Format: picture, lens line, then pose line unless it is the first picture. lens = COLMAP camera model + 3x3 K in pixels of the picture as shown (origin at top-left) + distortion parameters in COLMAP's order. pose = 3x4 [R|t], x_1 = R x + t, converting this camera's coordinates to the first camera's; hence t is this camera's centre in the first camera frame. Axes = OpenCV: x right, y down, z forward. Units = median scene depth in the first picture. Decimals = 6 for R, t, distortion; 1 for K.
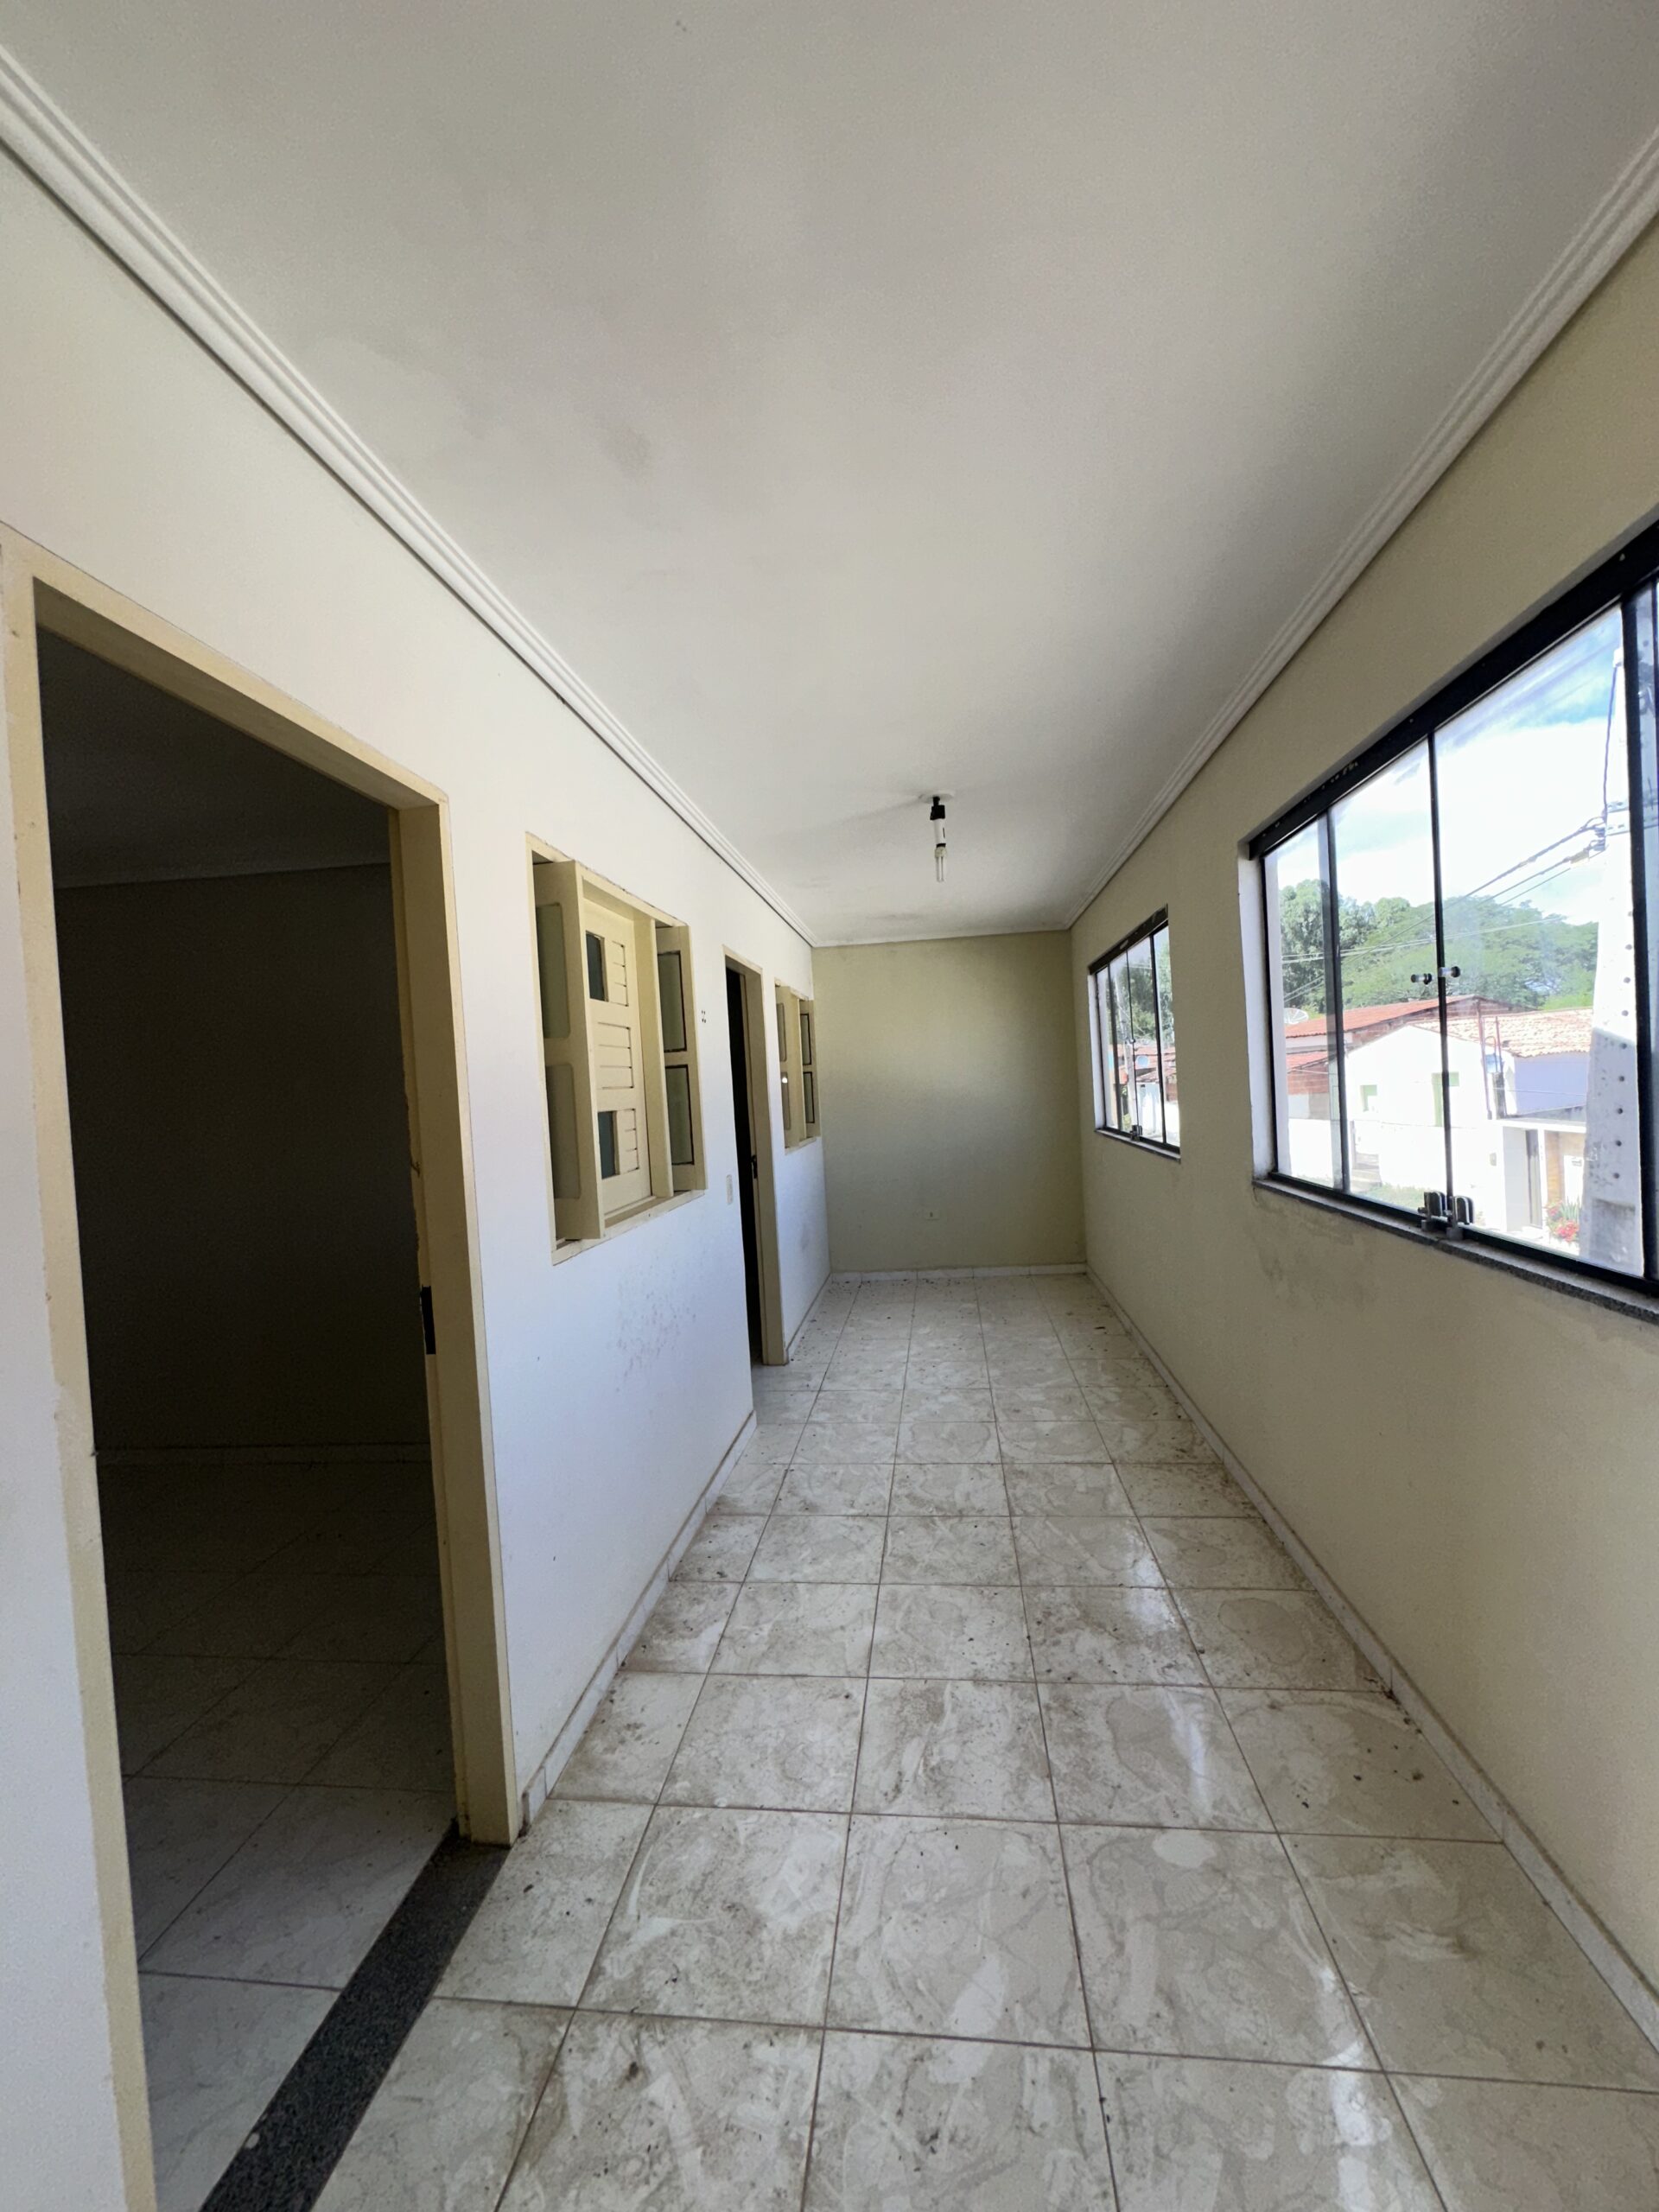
lens RADIAL K [[882.3, 0, 824.6], [0, 882.3, 1105.9], [0, 0, 1]] dist [-0.003150, -0.000194]
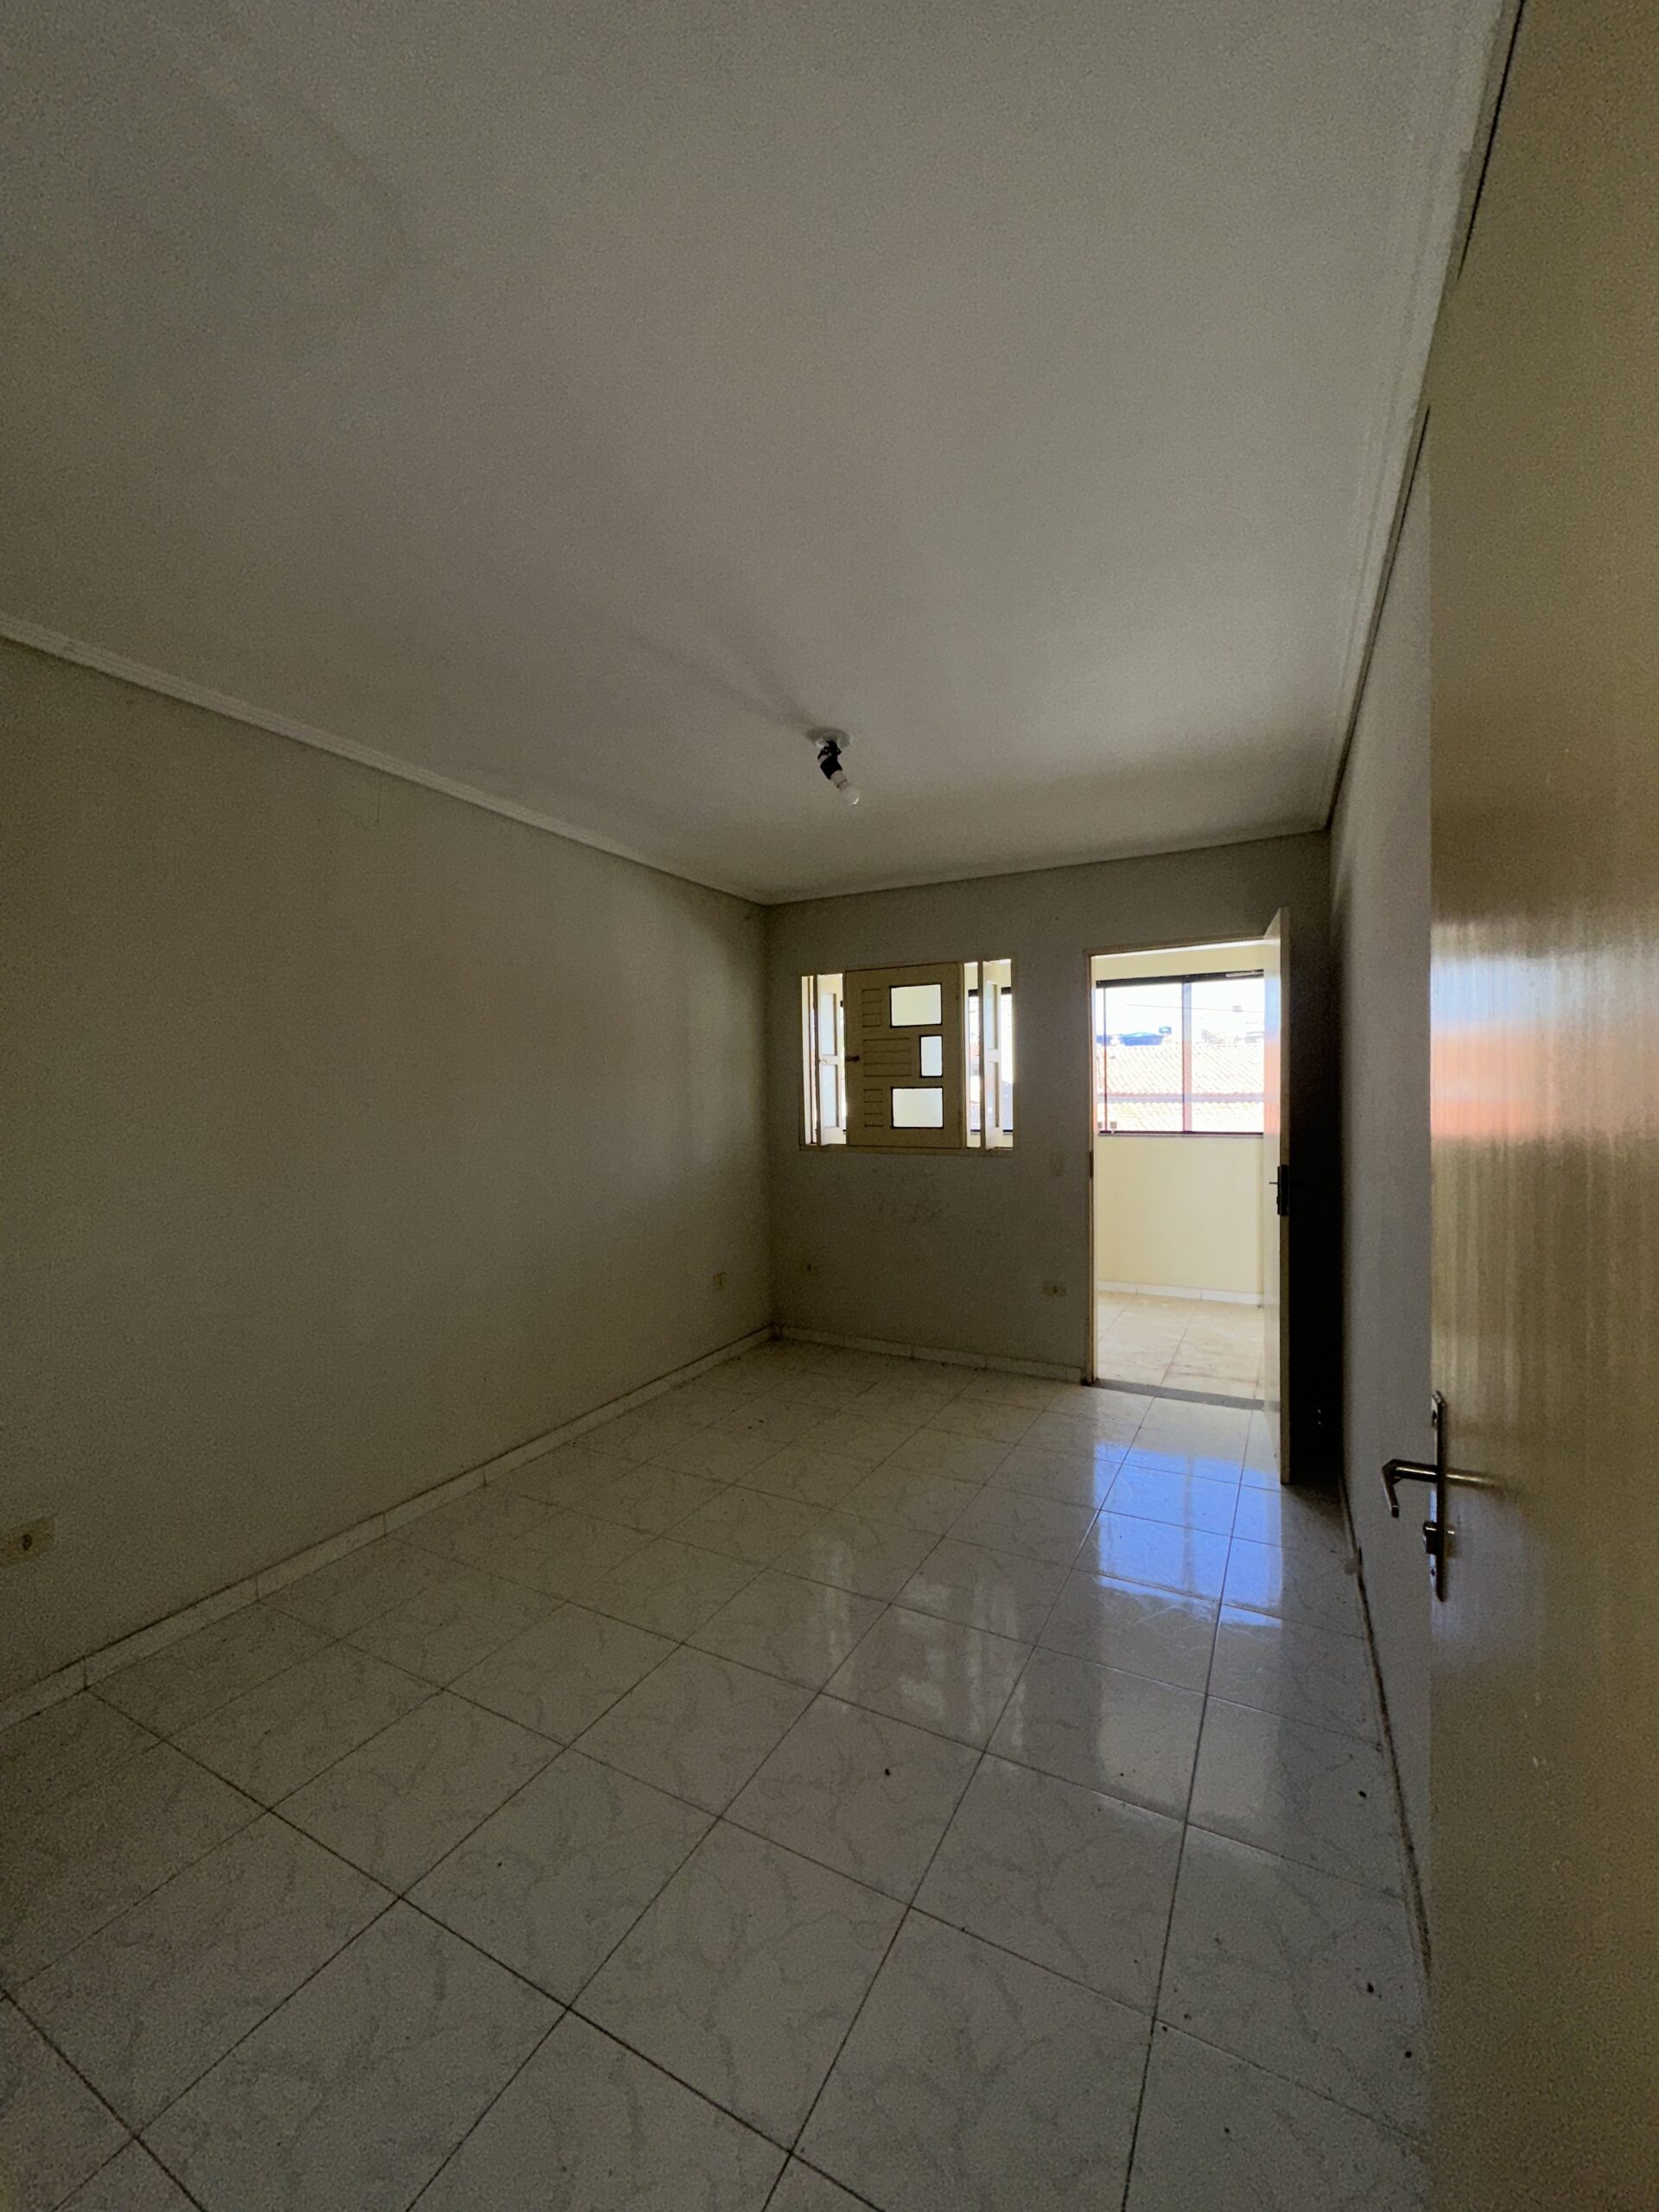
lens RADIAL K [[882.3, 0, 824.6], [0, 882.3, 1105.9], [0, 0, 1]] dist [-0.003150, -0.000194]
pose [[0.354861, 0.041253, 0.934009, -3.762631], [0.013171, 0.998706, -0.049115, 0.225179], [-0.934826, 0.029731, 0.353858, 1.019103]]
